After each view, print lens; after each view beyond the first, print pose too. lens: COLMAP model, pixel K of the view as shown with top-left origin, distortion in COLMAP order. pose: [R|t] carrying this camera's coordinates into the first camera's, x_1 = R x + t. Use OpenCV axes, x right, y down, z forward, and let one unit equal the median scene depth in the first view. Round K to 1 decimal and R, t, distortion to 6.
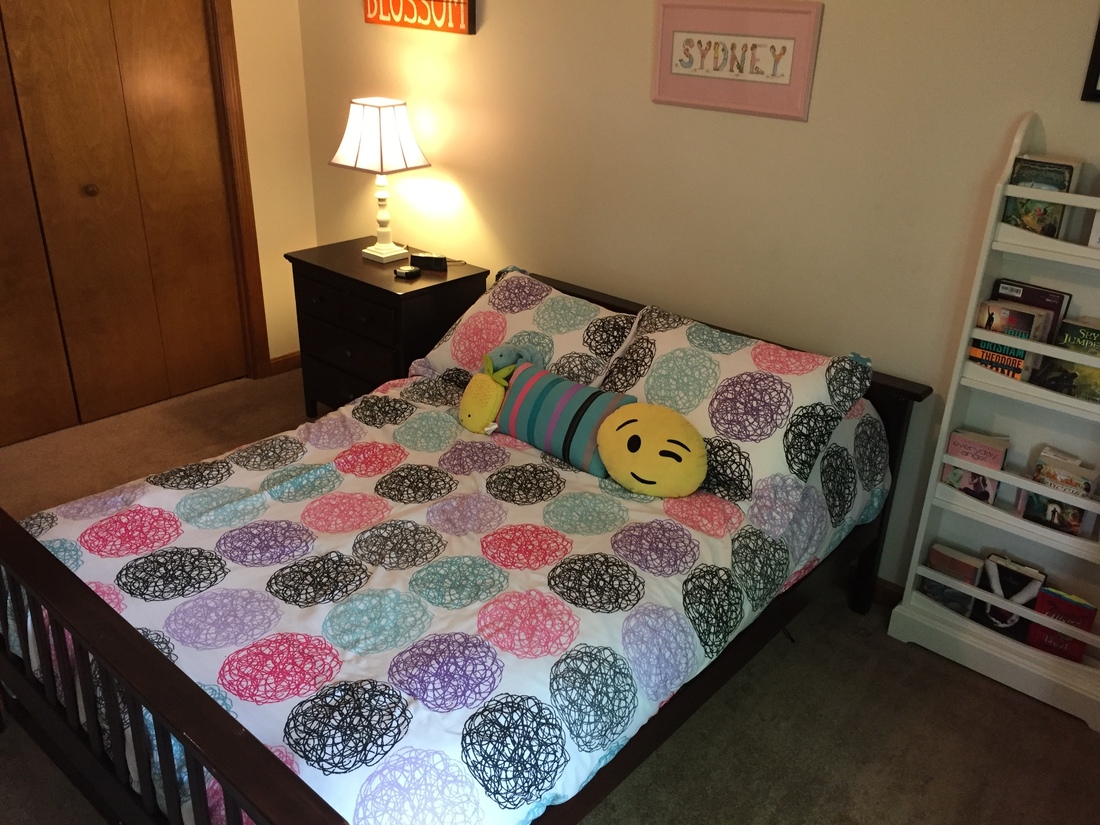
lens RADIAL K [[939.8, 0, 549.8], [0, 939.8, 411.2], [0, 0, 1]] dist [0.061155, -0.104389]
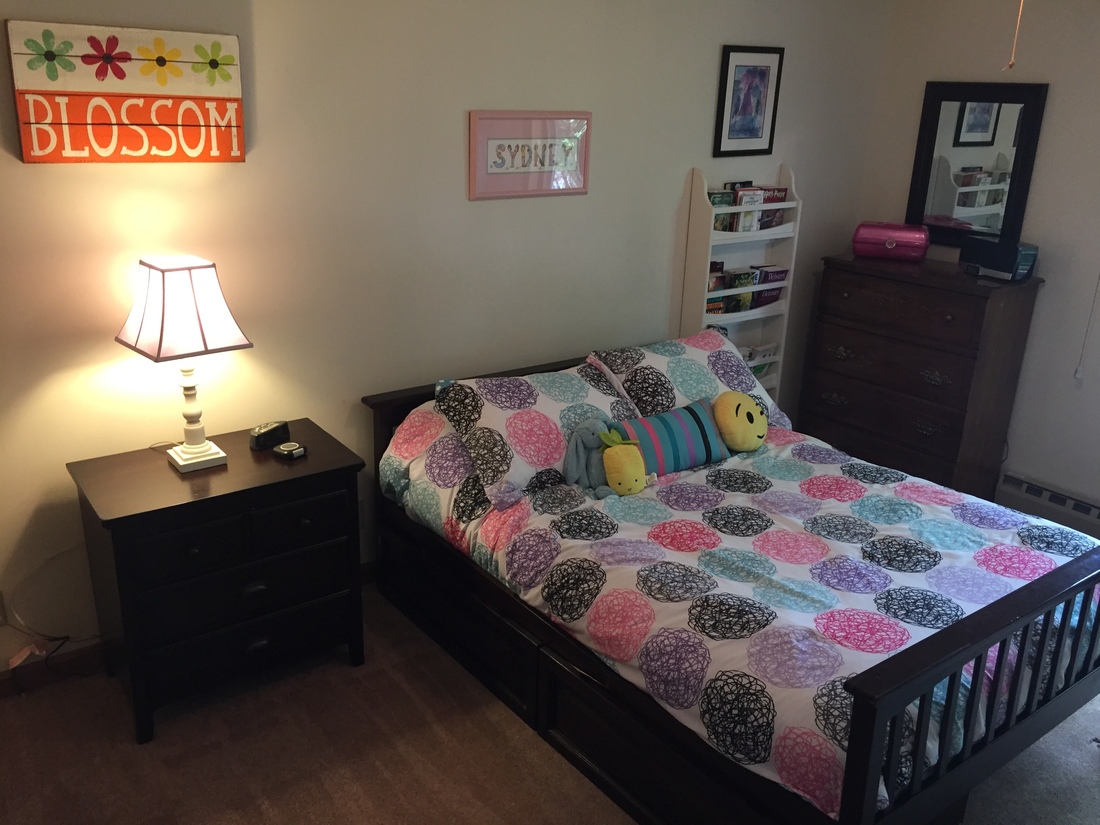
lens RADIAL K [[939.8, 0, 550.0], [0, 939.8, 409.6], [0, 0, 1]] dist [0.061155, -0.104389]
pose [[0.194851, -0.346142, 0.917725, -1.065356], [0.386253, 0.887133, 0.252595, -0.379125], [-0.901577, 0.305255, 0.306557, 0.692352]]
